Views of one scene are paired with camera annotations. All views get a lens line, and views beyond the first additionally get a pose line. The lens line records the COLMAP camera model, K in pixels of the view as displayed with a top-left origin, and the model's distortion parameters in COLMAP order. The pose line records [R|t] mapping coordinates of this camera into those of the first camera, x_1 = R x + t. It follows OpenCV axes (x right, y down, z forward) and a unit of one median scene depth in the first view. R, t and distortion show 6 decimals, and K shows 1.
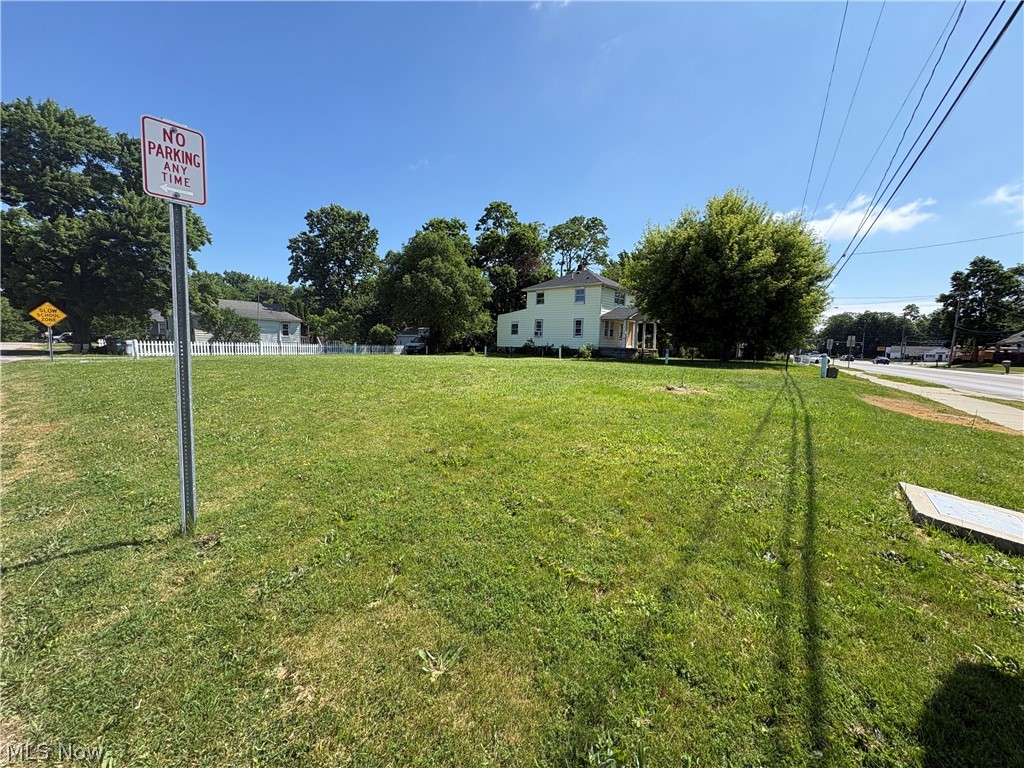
lens RADIAL K [[405.3, 0, 513.5], [0, 405.3, 381.3], [0, 0, 1]] dist [-0.006690, 0.001117]
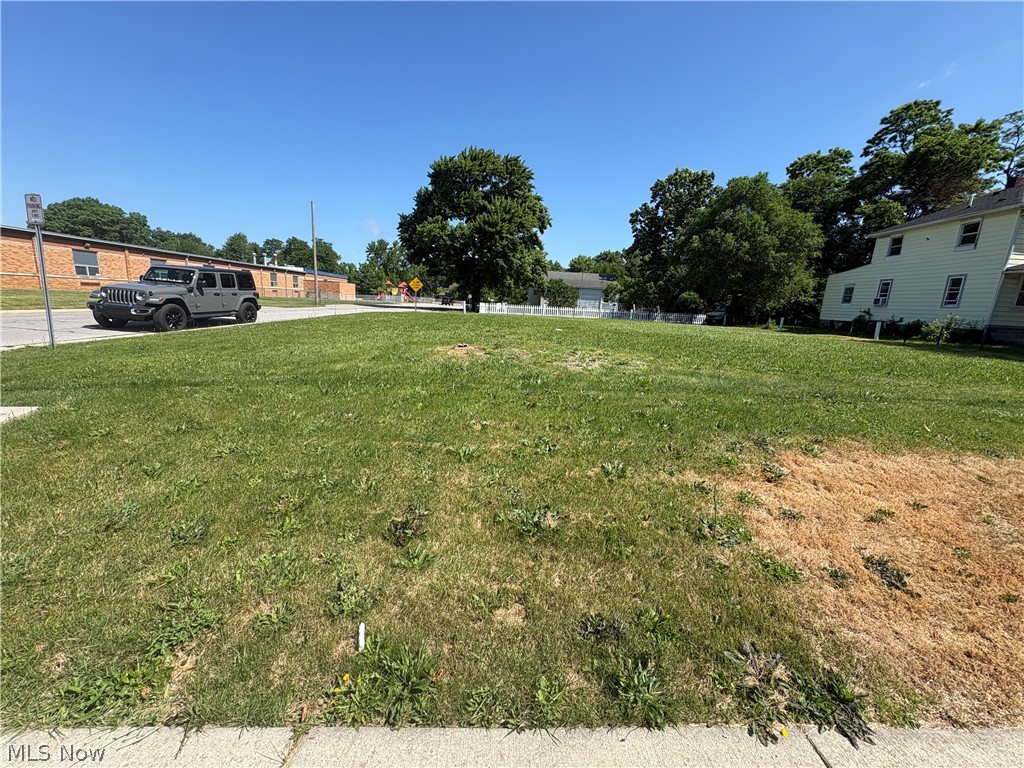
lens RADIAL K [[405.3, 0, 514.3], [0, 405.3, 382.6], [0, 0, 1]] dist [-0.006690, 0.001117]
pose [[0.607946, 0.161358, -0.777410, 0.217439], [-0.105738, 0.986864, 0.122143, -0.004438], [0.786906, 0.007946, 0.617021, 0.121850]]
